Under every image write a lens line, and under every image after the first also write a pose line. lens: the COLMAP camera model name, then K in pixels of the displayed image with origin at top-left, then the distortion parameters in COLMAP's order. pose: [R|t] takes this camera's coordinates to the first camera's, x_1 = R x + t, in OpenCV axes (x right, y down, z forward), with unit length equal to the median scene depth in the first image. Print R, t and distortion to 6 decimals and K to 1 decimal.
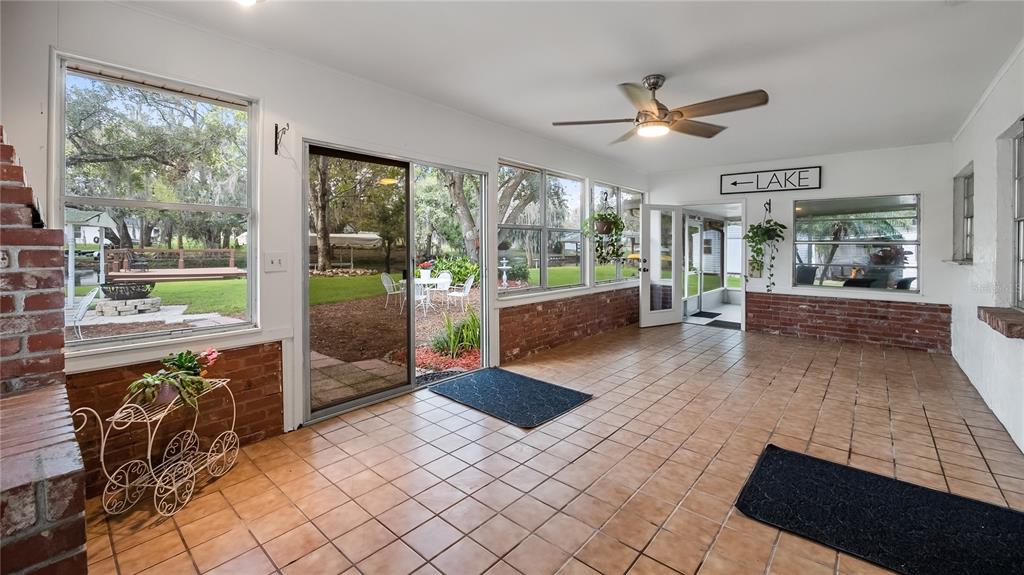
lens RADIAL K [[415.4, 0, 515.2], [0, 415.4, 254.5], [0, 0, 1]] dist [0.001408, 0.000124]
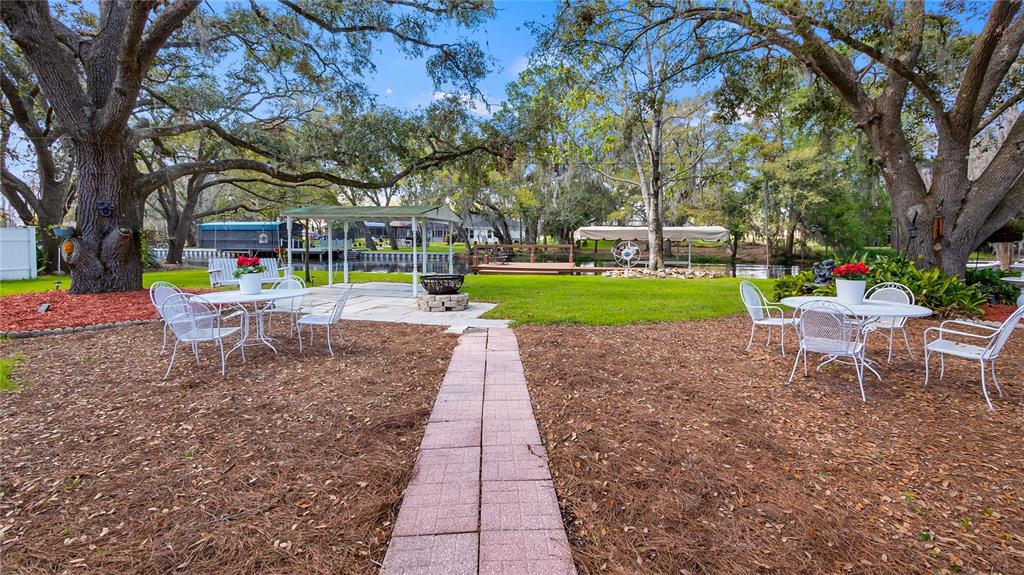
lens RADIAL K [[415.4, 0, 515.2], [0, 415.4, 254.5], [0, 0, 1]] dist [0.001408, 0.000124]
pose [[0.712507, 0.013477, -0.701536, -0.071156], [-0.011641, 0.999905, 0.007386, 0.004764], [0.701569, 0.002904, 0.712596, 0.196202]]
